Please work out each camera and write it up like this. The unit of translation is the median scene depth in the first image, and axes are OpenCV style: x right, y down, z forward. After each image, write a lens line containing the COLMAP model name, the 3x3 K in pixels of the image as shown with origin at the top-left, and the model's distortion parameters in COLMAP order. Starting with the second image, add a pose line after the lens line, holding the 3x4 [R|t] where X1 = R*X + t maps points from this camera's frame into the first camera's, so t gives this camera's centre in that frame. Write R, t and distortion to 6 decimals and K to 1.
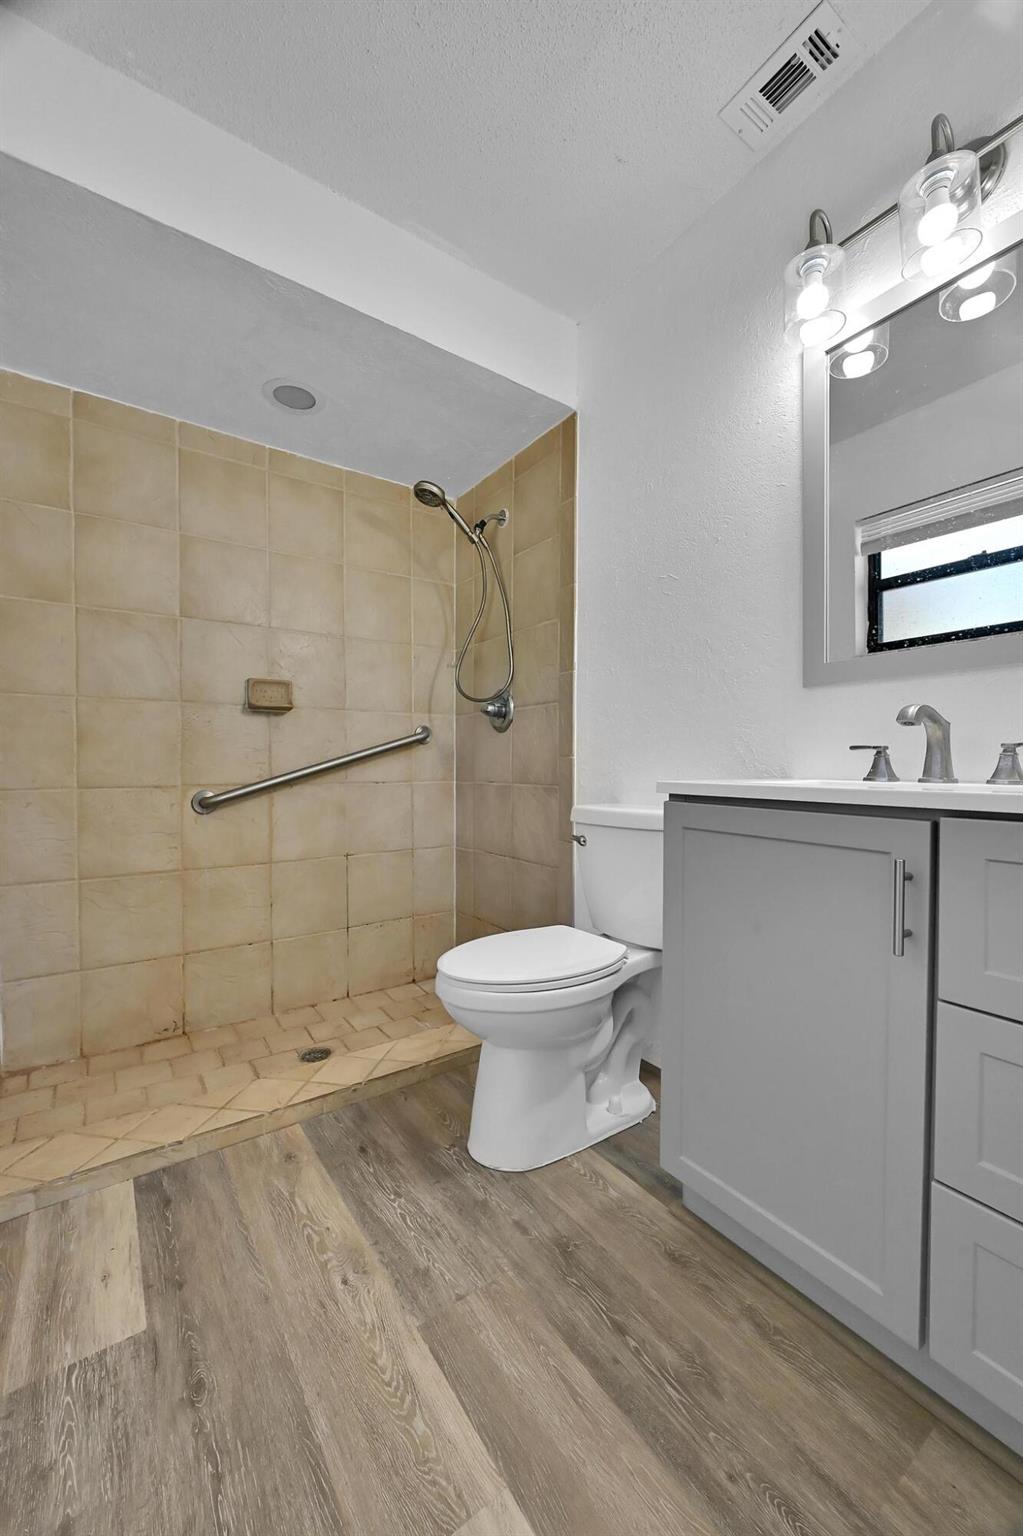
lens RADIAL K [[599.0, 0, 512.0], [0, 599.0, 773.4], [0, 0, 1]] dist [-0.001204, 0.000427]
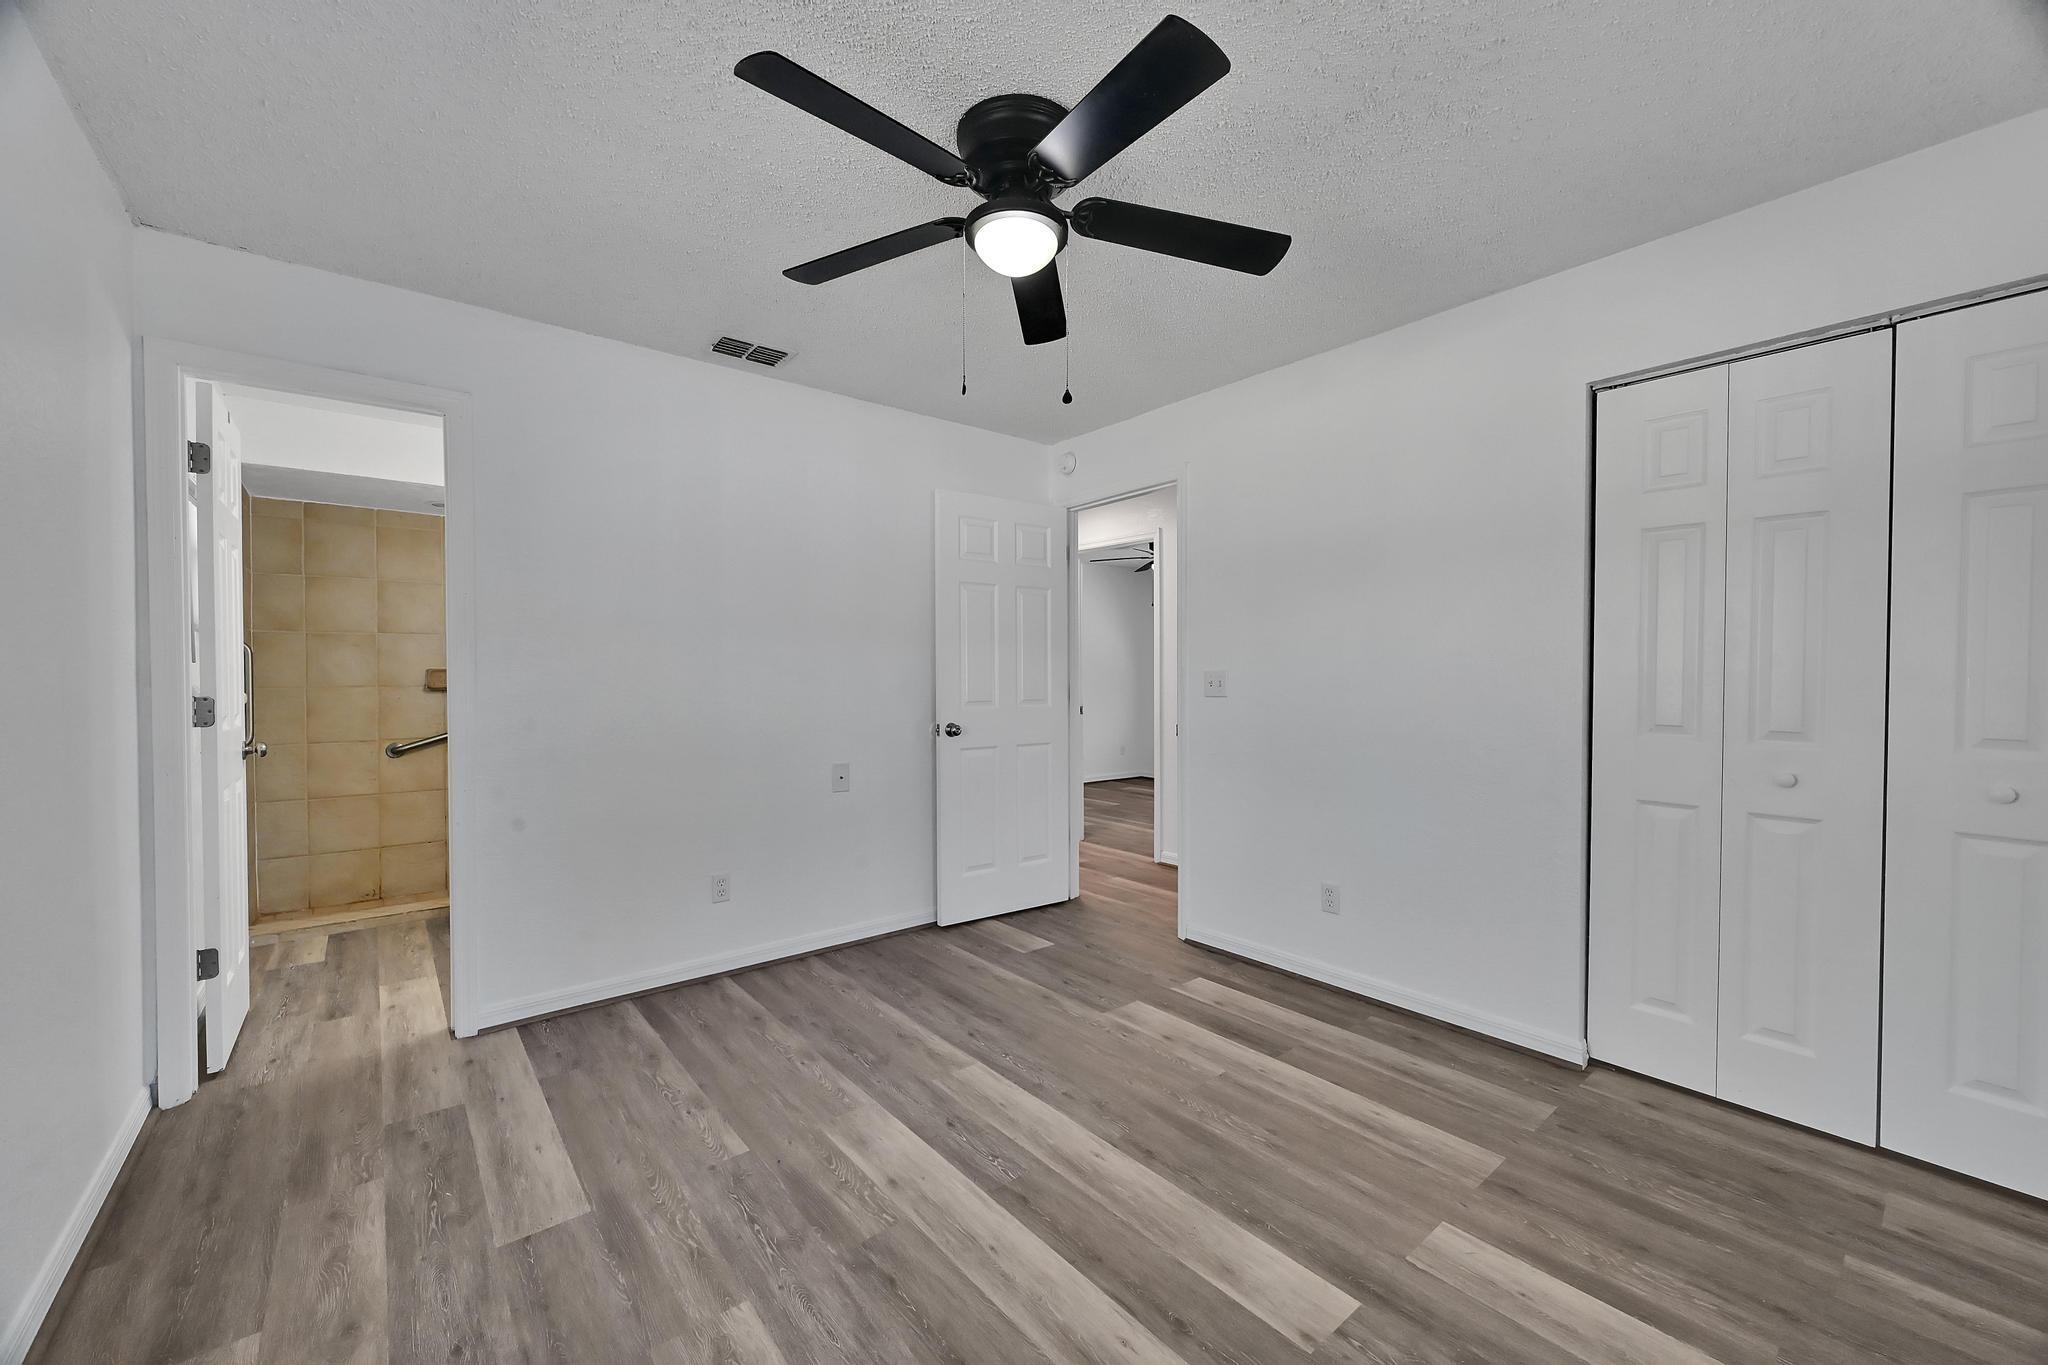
lens RADIAL K [[802.6, 0, 1013.6], [0, 802.6, 688.4], [0, 0, 1]] dist [-0.000770, 0.003765]
pose [[0.997789, 0.000420, 0.066461, 0.982554], [-0.000438, 1.000000, 0.000250, -0.117788], [-0.066461, -0.000278, 0.997789, -1.230074]]
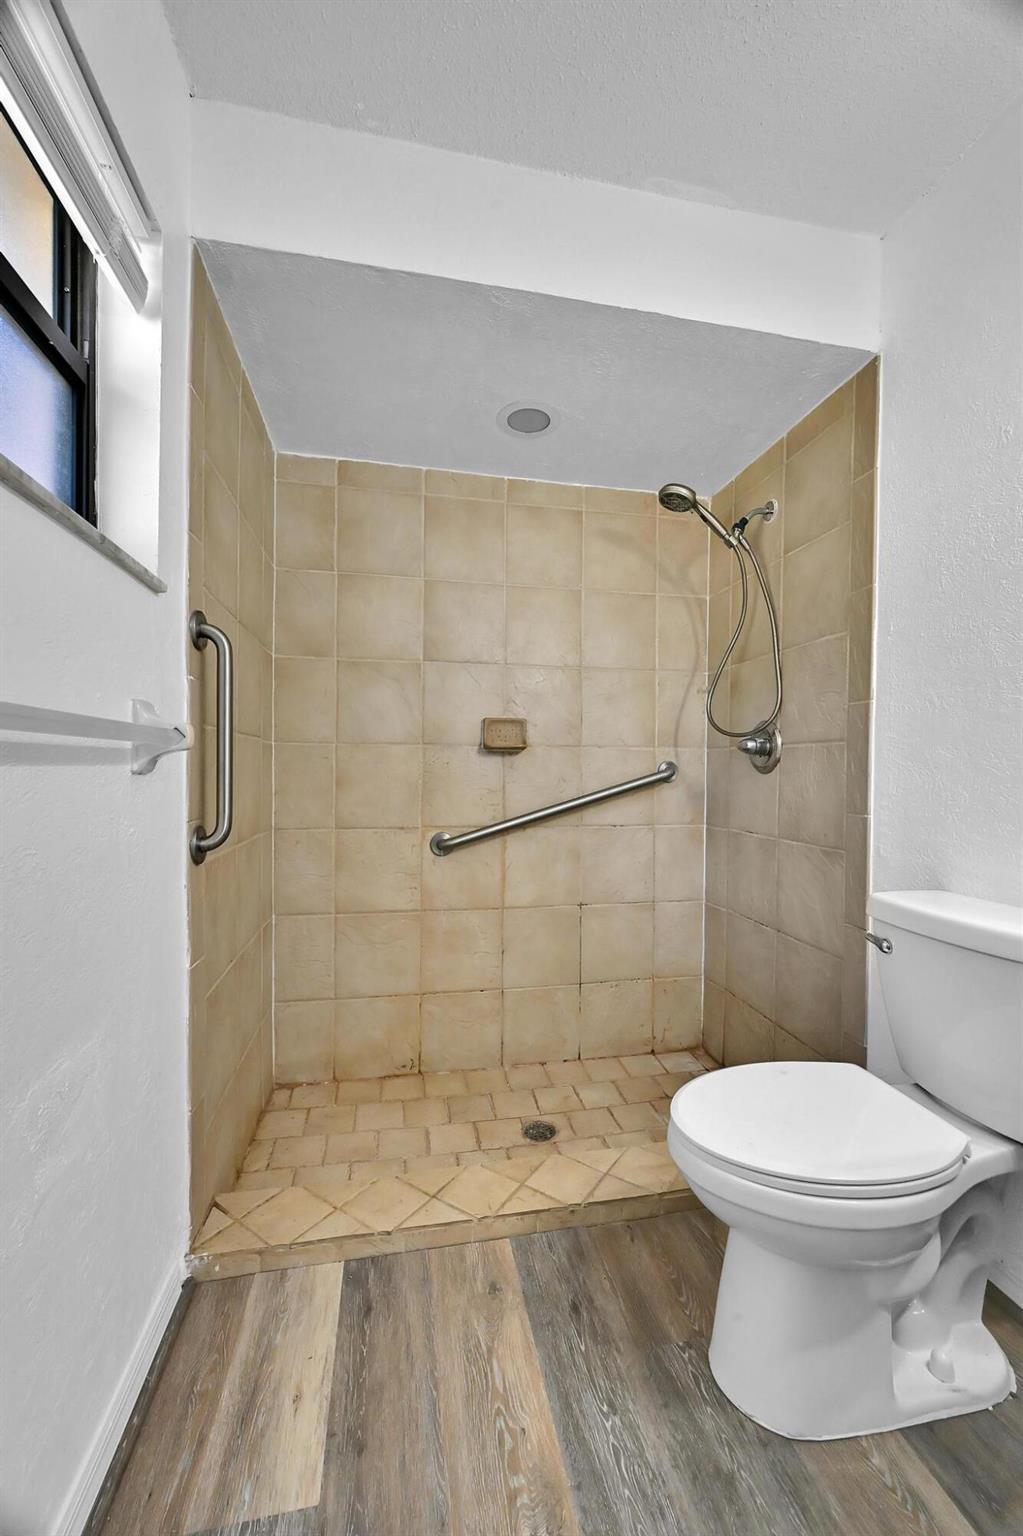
lens RADIAL K [[599.0, 0, 512.0], [0, 599.0, 773.4], [0, 0, 1]] dist [-0.001204, 0.000427]
pose [[0.914649, 0.011992, -0.404072, -0.003335], [-0.016284, 0.999842, -0.007188, -0.066534], [0.403921, 0.013154, 0.914699, 0.134398]]
